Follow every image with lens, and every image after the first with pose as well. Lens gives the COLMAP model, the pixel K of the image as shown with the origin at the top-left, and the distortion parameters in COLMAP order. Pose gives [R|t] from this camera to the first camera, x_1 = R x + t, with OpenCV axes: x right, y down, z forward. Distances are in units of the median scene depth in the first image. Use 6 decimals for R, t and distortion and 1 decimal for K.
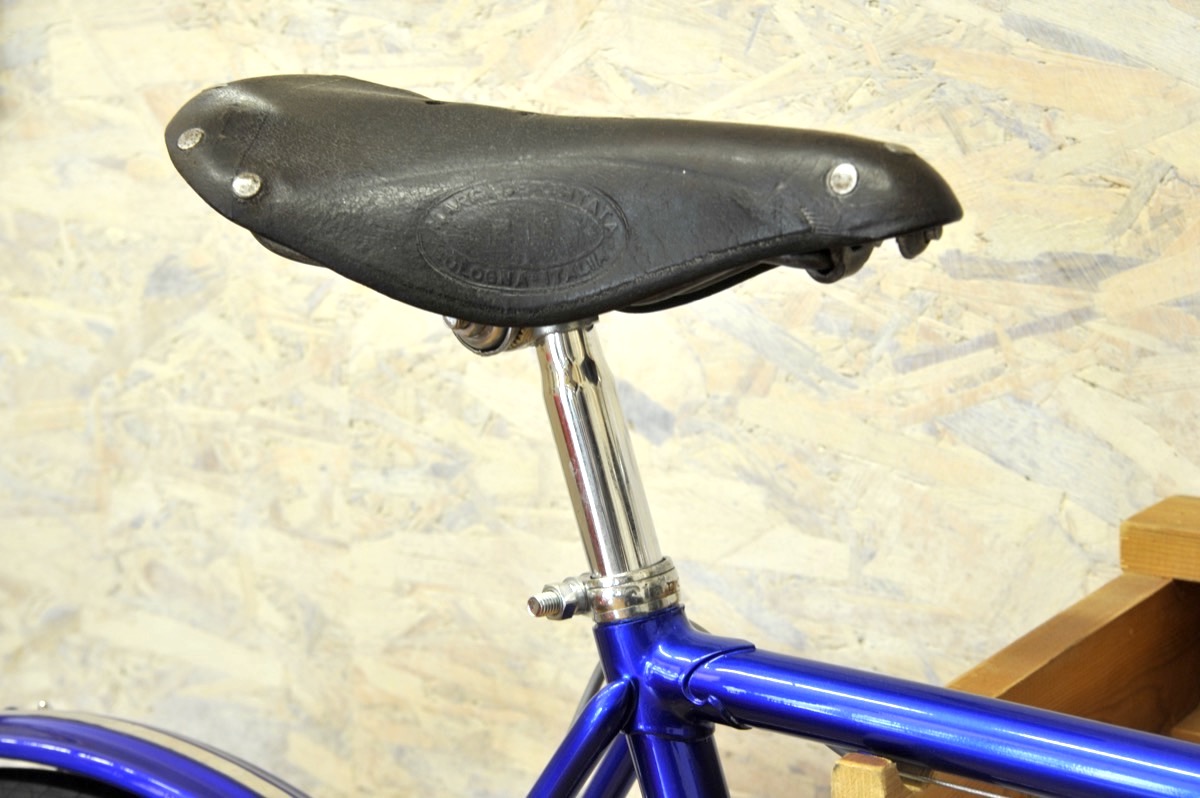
lens RADIAL K [[2127.1, 0, 631.0], [0, 2127.1, 386.7], [0, 0, 1]] dist [0.233846, 0.000000]
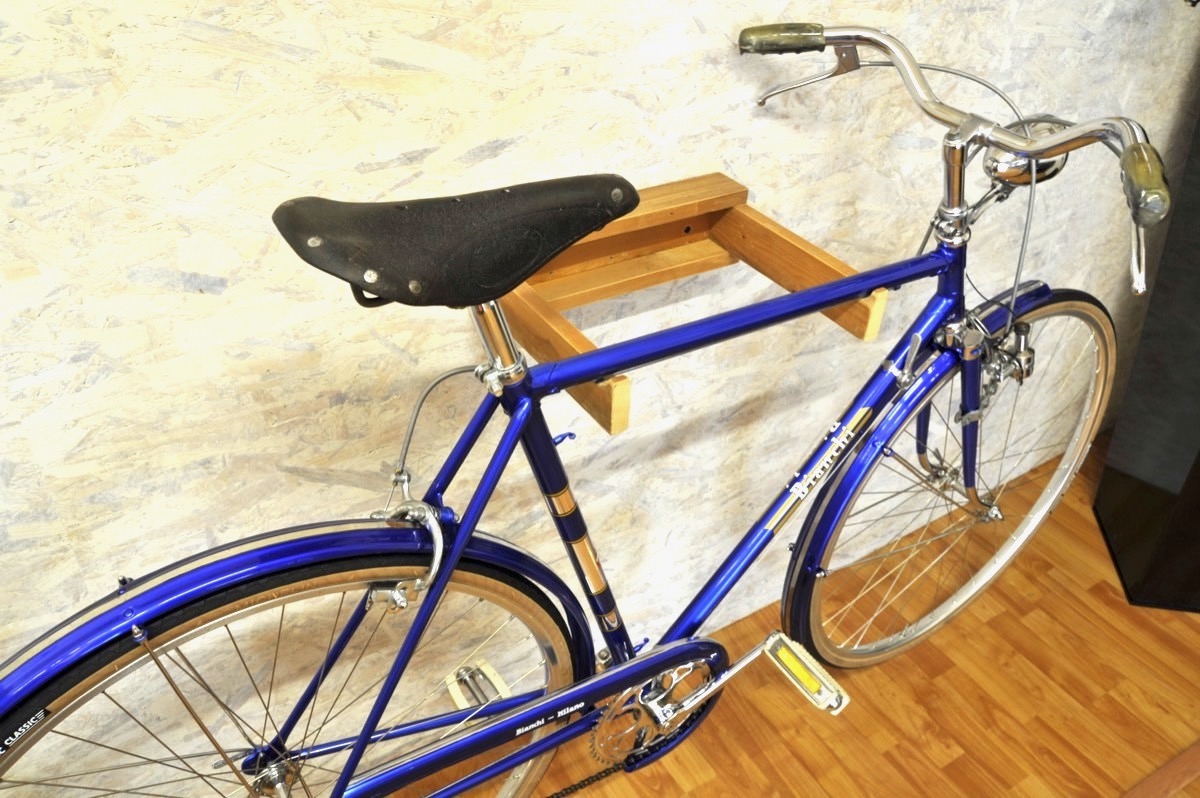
lens RADIAL K [[957.4, 0, 637.0], [0, 957.4, 412.2], [0, 0, 1]] dist [-0.134490, 0.081227]
pose [[0.369888, -0.531314, 0.762160, -0.633233], [0.111747, 0.839829, 0.531225, -0.335430], [-0.922331, -0.111325, 0.370016, 0.338416]]
